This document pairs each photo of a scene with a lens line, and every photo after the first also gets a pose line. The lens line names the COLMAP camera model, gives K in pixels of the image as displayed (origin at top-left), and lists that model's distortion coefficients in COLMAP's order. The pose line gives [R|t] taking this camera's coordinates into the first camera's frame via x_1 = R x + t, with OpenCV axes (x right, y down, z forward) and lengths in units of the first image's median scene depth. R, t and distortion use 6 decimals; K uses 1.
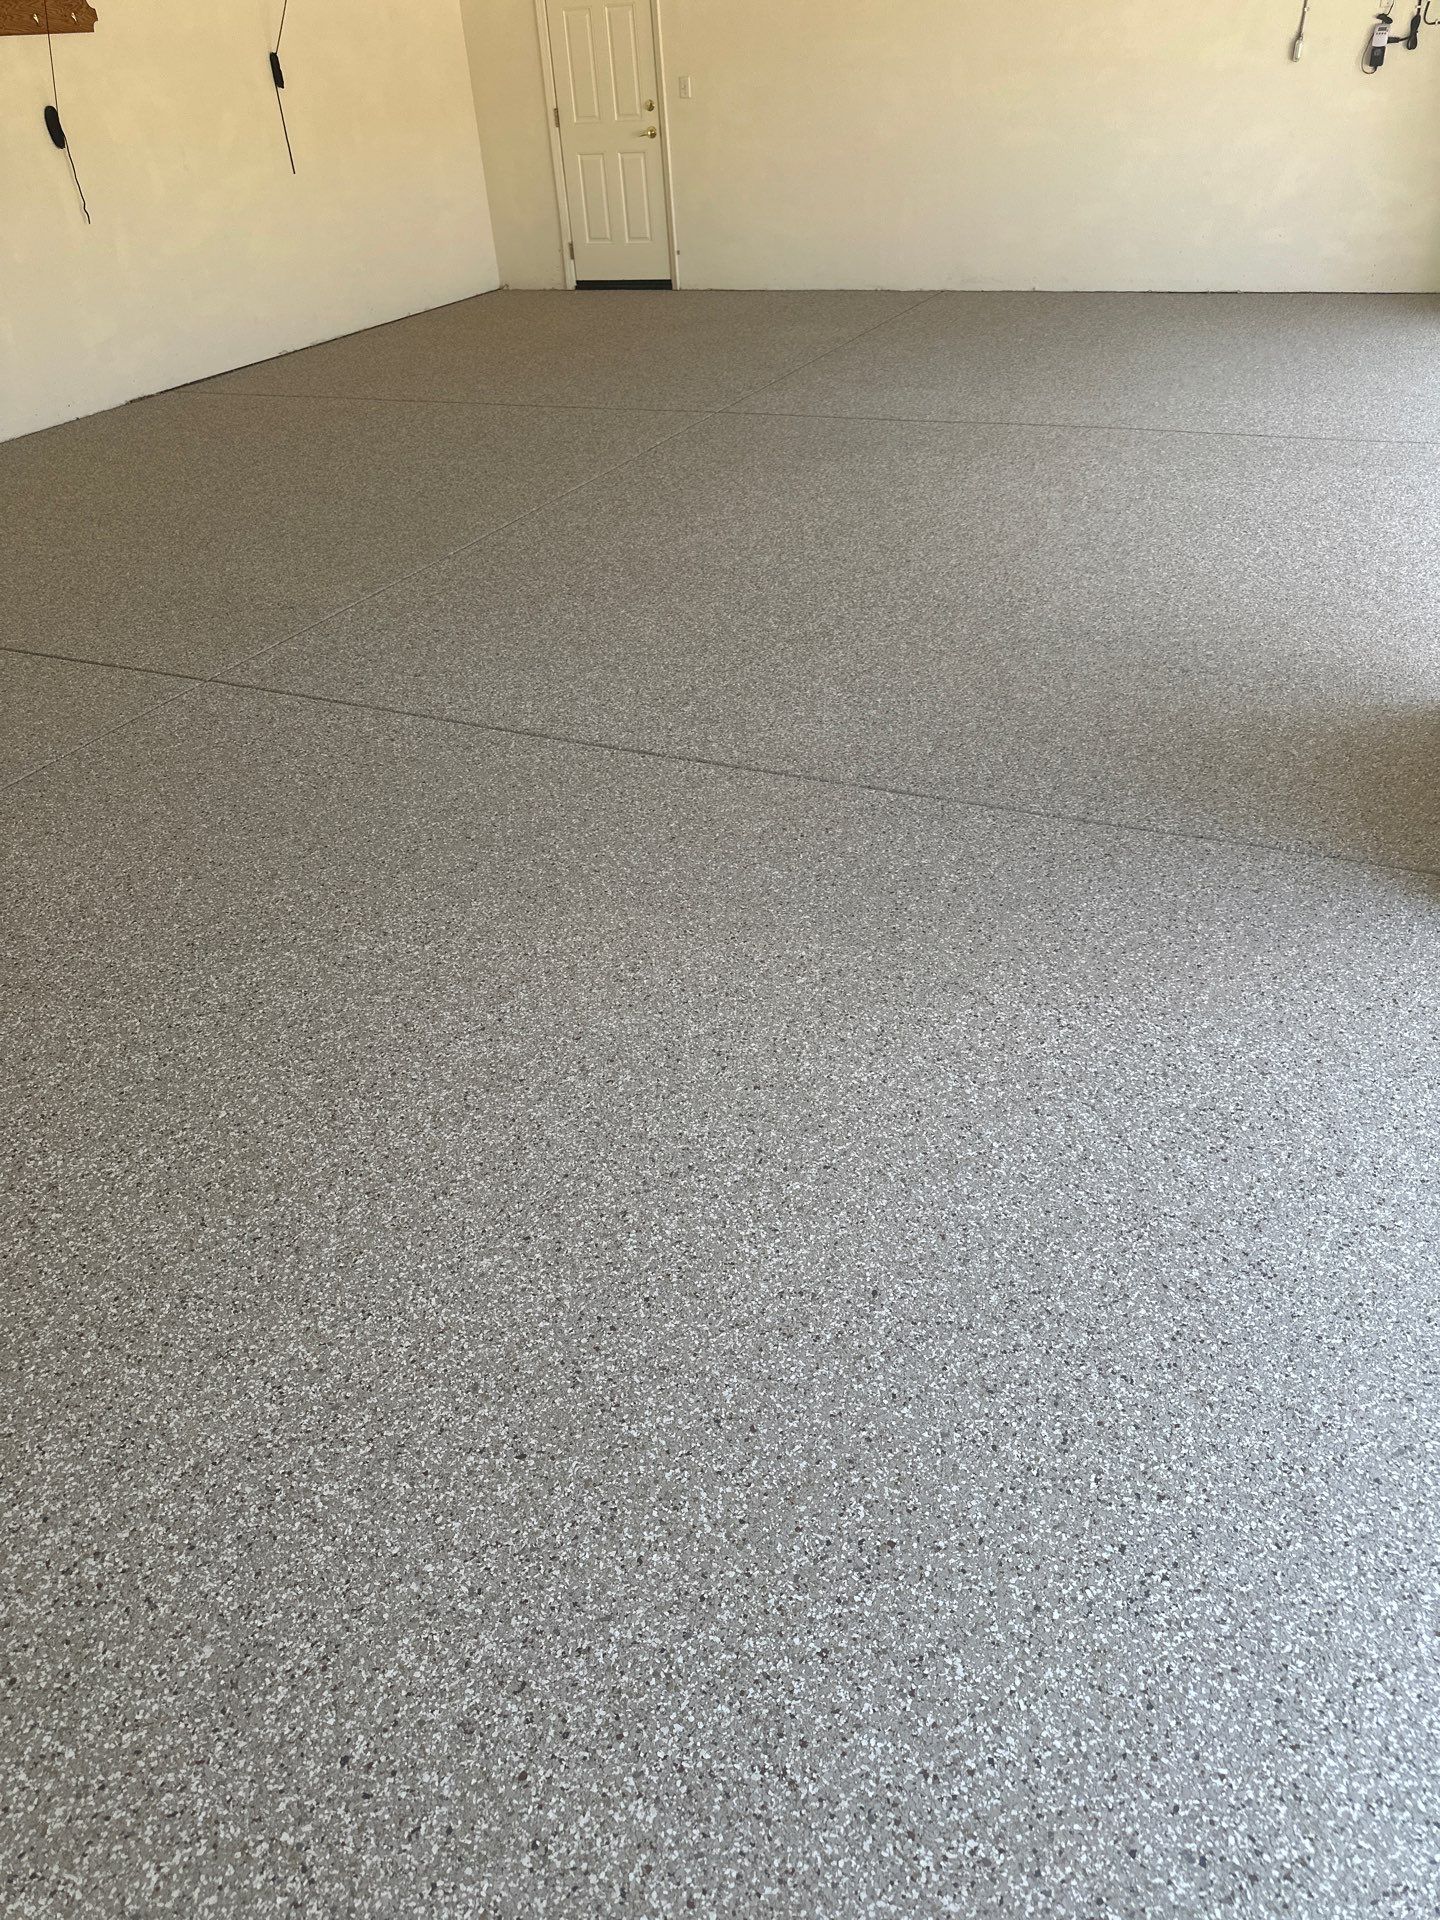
lens RADIAL K [[1360.0, 0, 718.6], [0, 1360.0, 952.6], [0, 0, 1]] dist [0.027101, -0.026152]
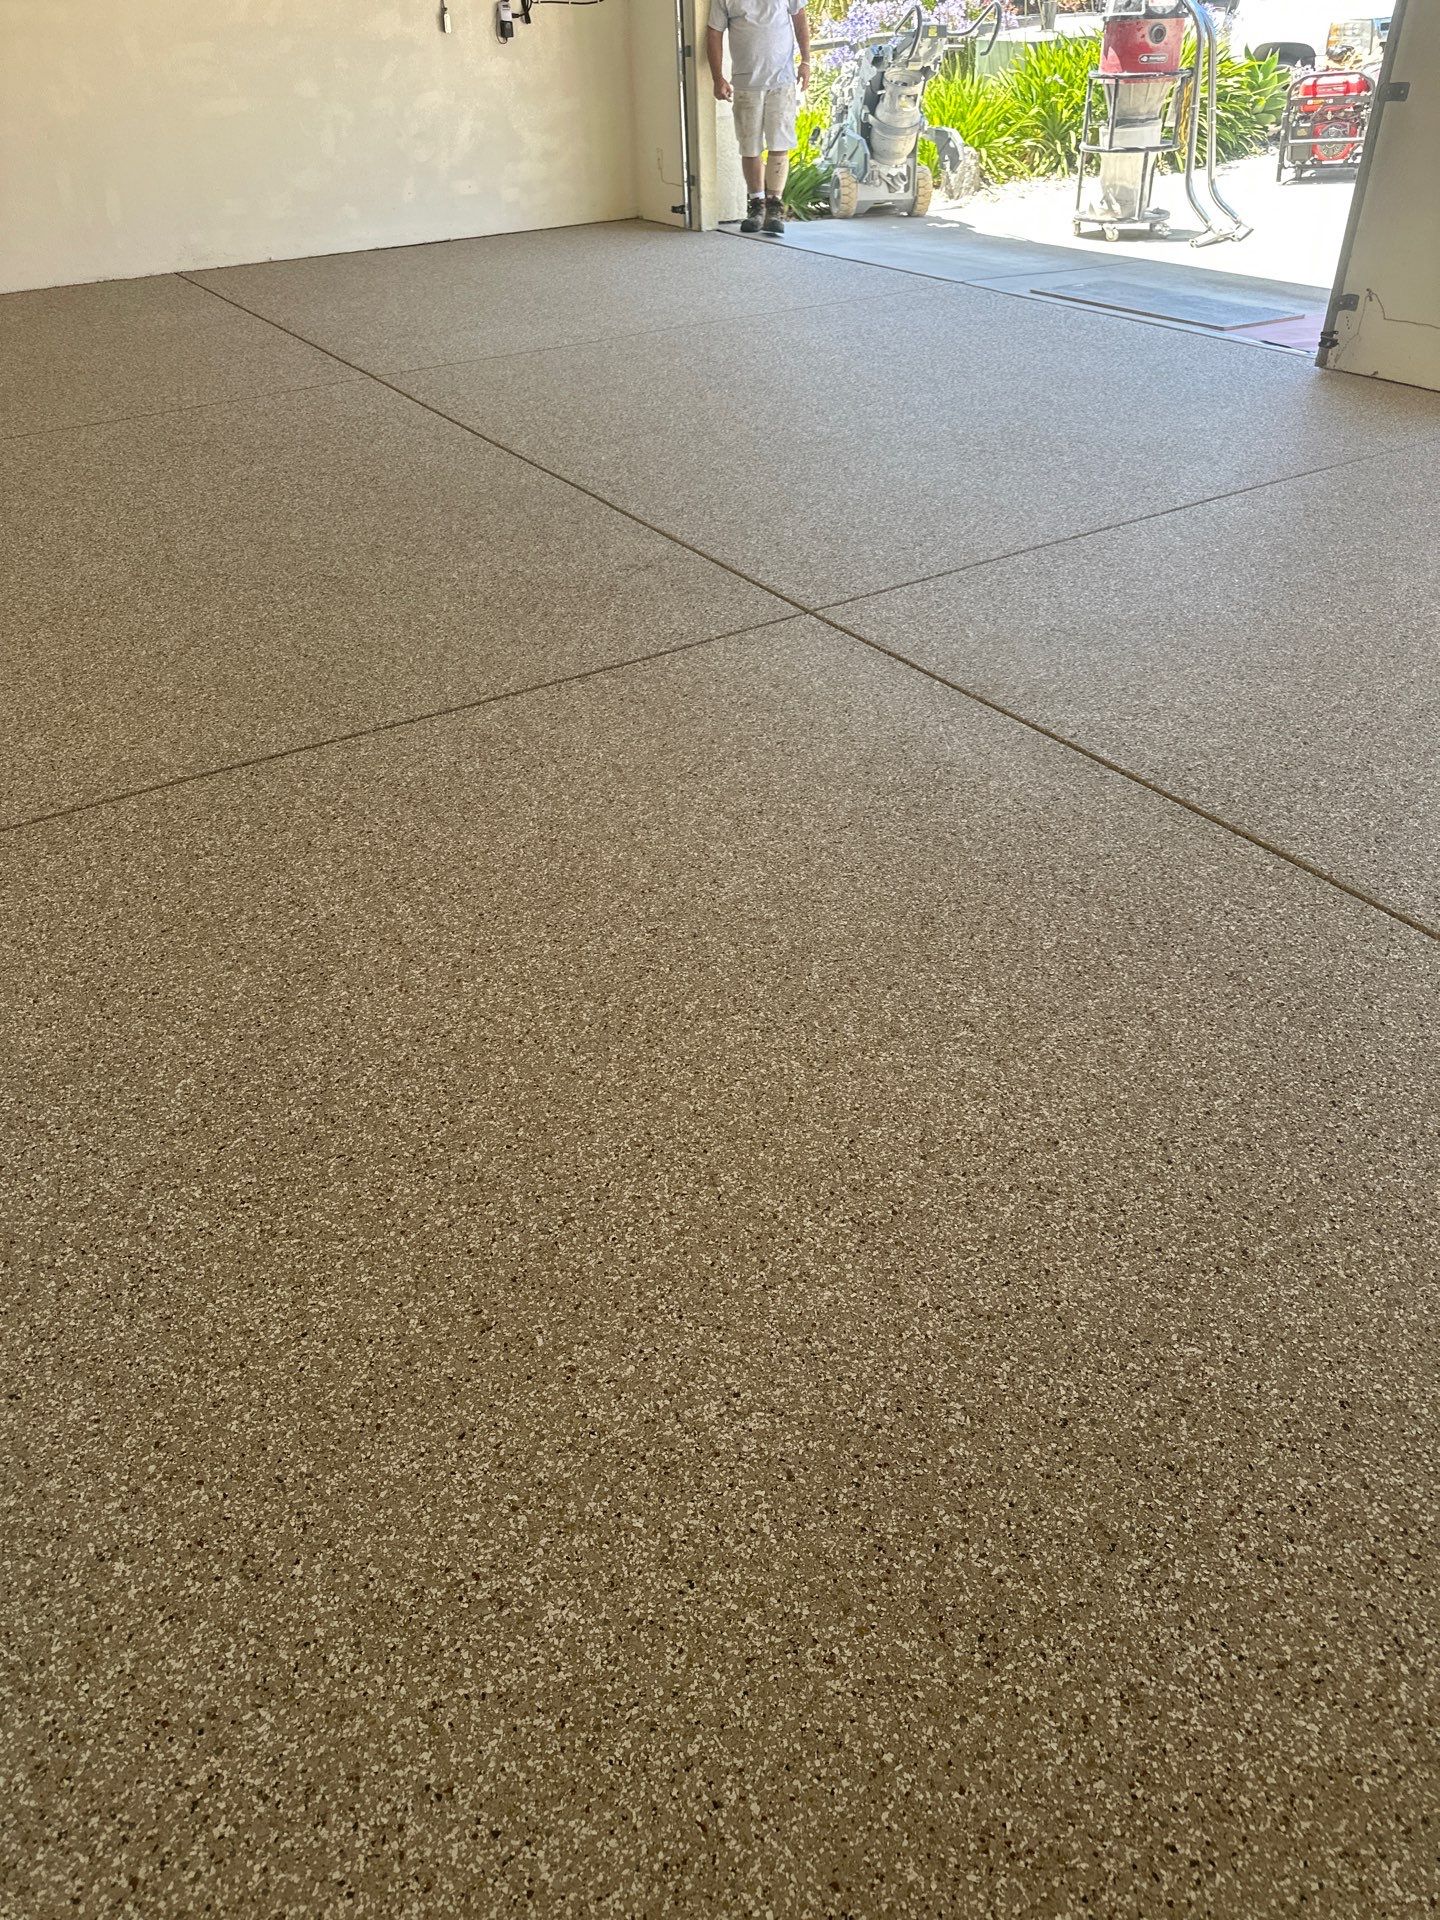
lens RADIAL K [[1360.0, 0, 721.6], [0, 1360.0, 958.2], [0, 0, 1]] dist [0.027101, -0.026152]
pose [[0.522878, -0.463459, 0.715405, -0.659860], [0.468957, 0.857252, 0.212598, -0.121060], [-0.711813, 0.224332, 0.665580, 0.245894]]
